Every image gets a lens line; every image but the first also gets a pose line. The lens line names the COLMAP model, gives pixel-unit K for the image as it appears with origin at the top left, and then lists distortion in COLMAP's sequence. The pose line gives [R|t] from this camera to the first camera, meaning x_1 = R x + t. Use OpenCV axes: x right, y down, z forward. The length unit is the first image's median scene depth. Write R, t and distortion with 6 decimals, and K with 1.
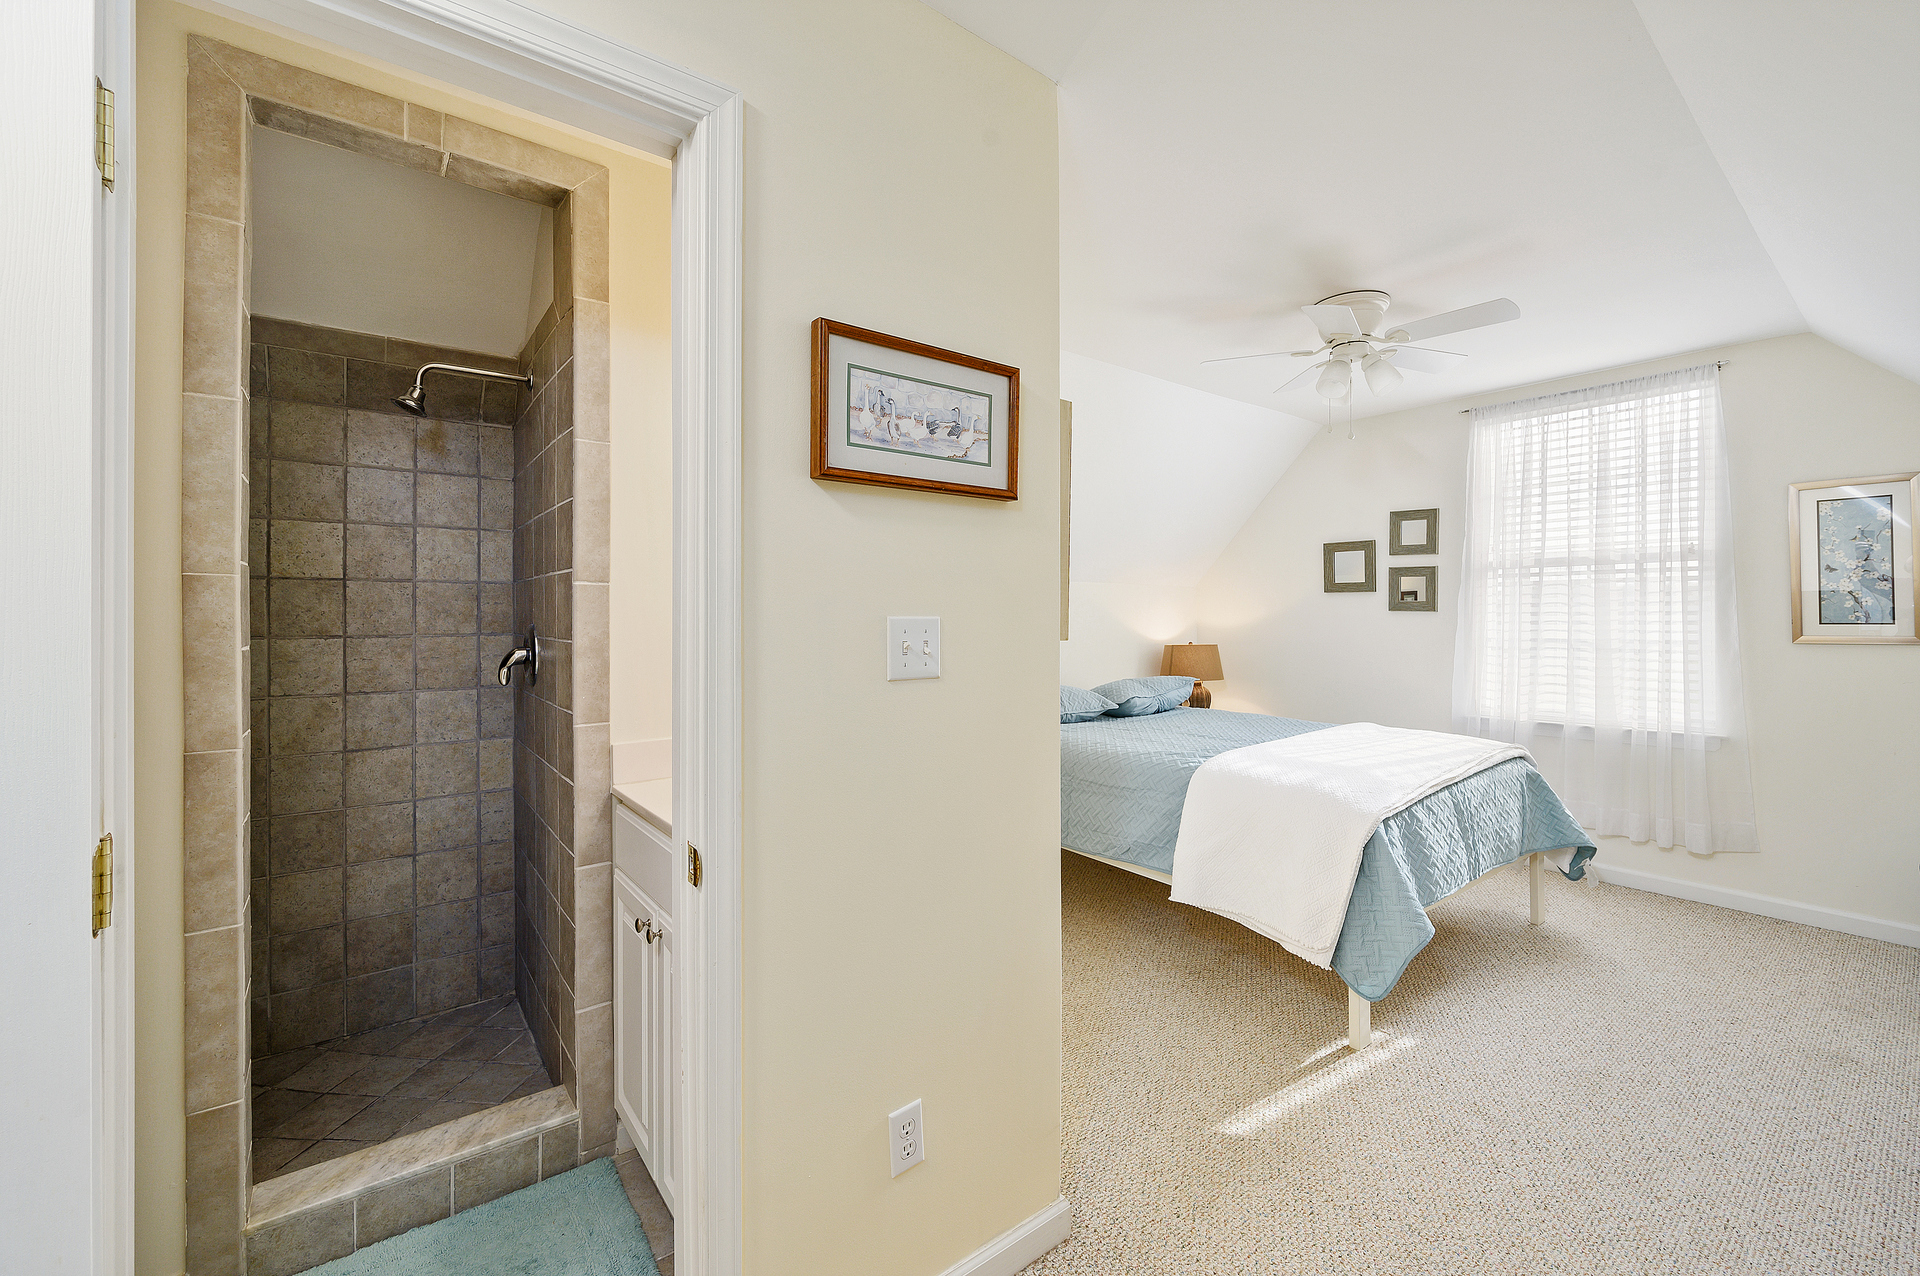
lens RADIAL K [[793.5, 0, 953.5], [0, 793.5, 607.5], [0, 0, 1]] dist [-0.001402, 0.000133]
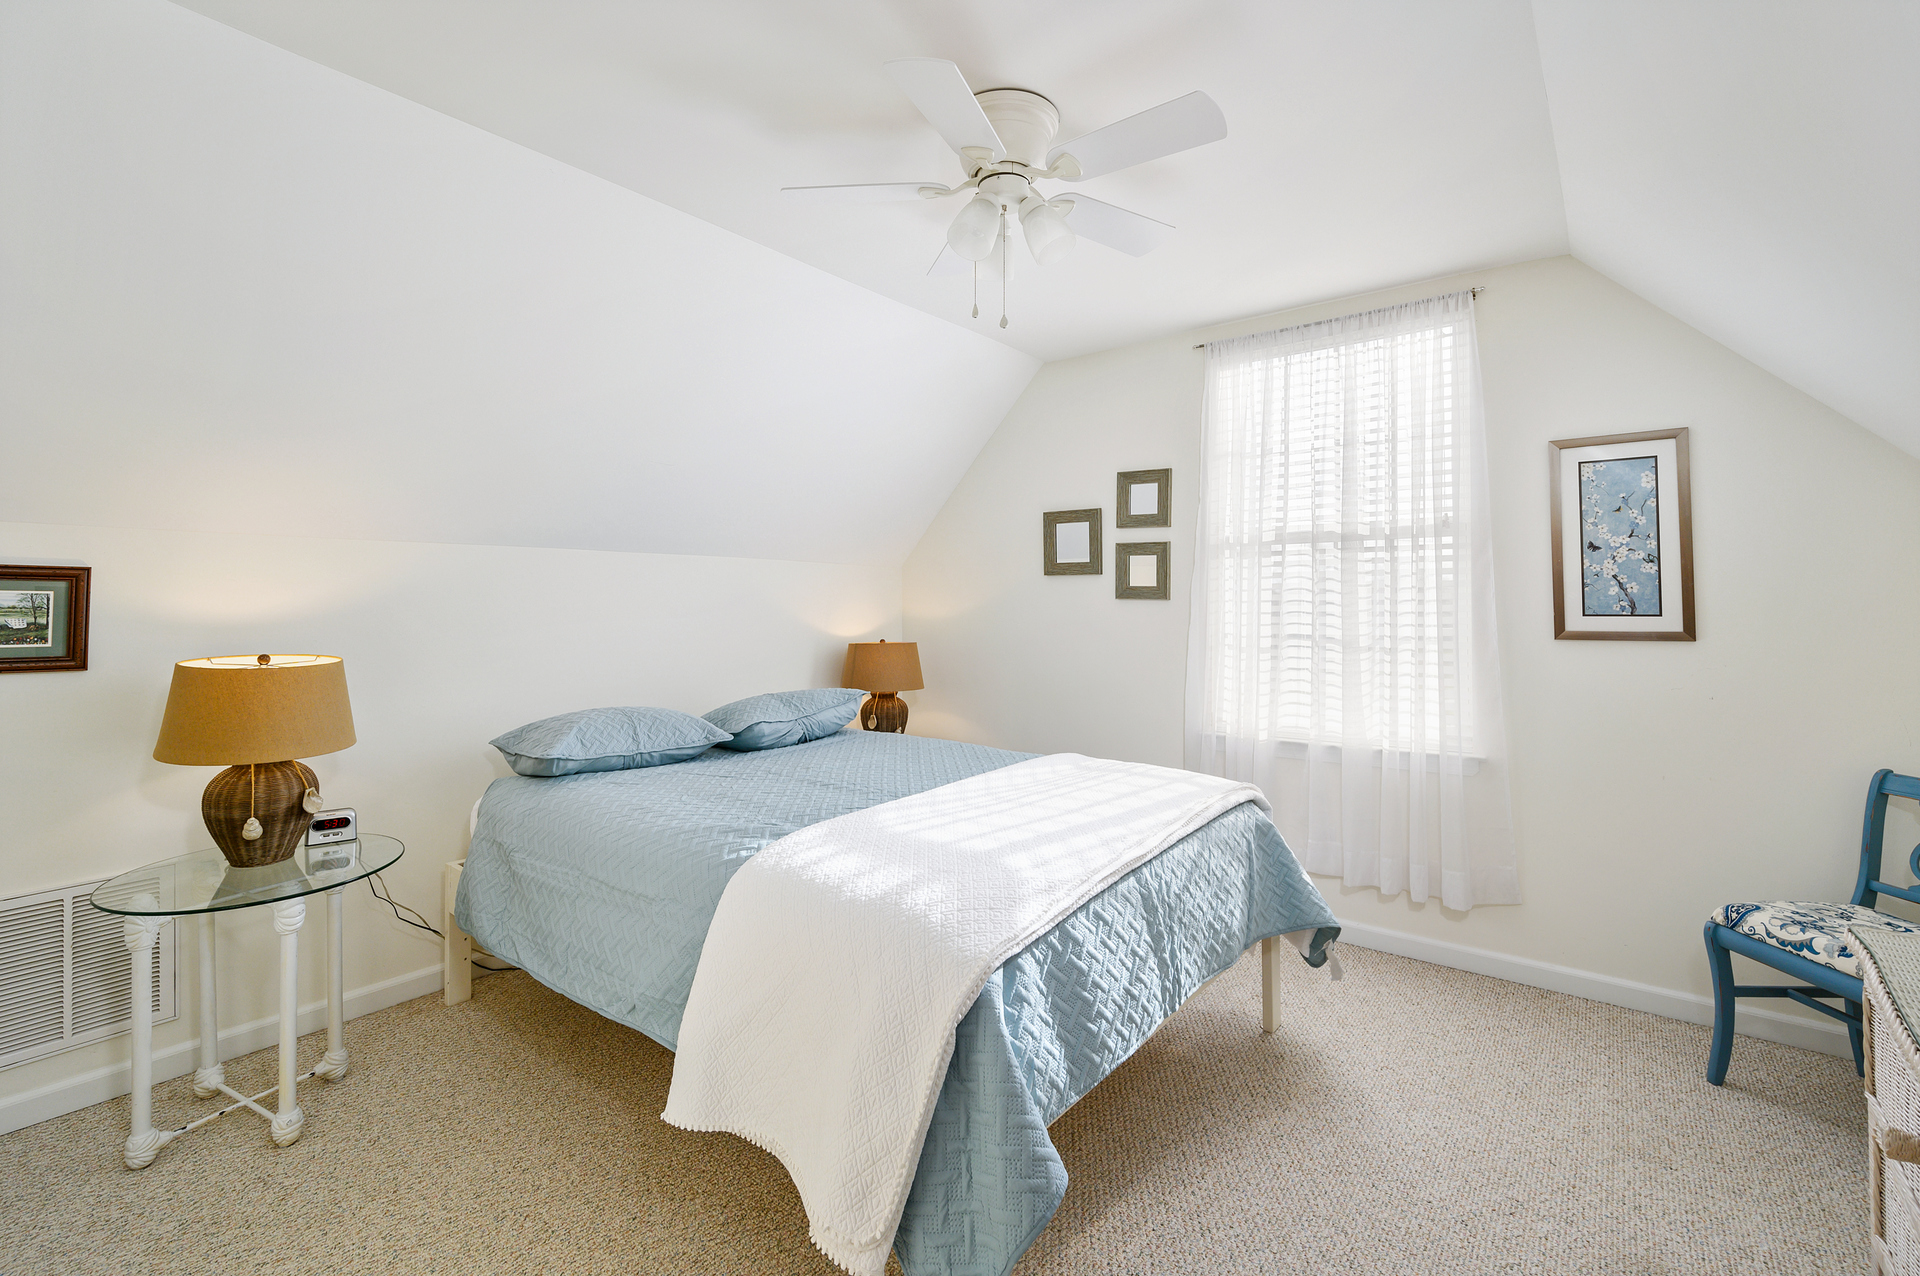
lens RADIAL K [[811.8, 0, 961.2], [0, 811.8, 583.7], [0, 0, 1]] dist [0.001463, -0.000074]
pose [[0.974468, 0.008728, 0.224355, 0.268974], [-0.004741, 0.999821, -0.018303, 0.005831], [-0.224474, 0.016772, 0.974336, 0.309464]]
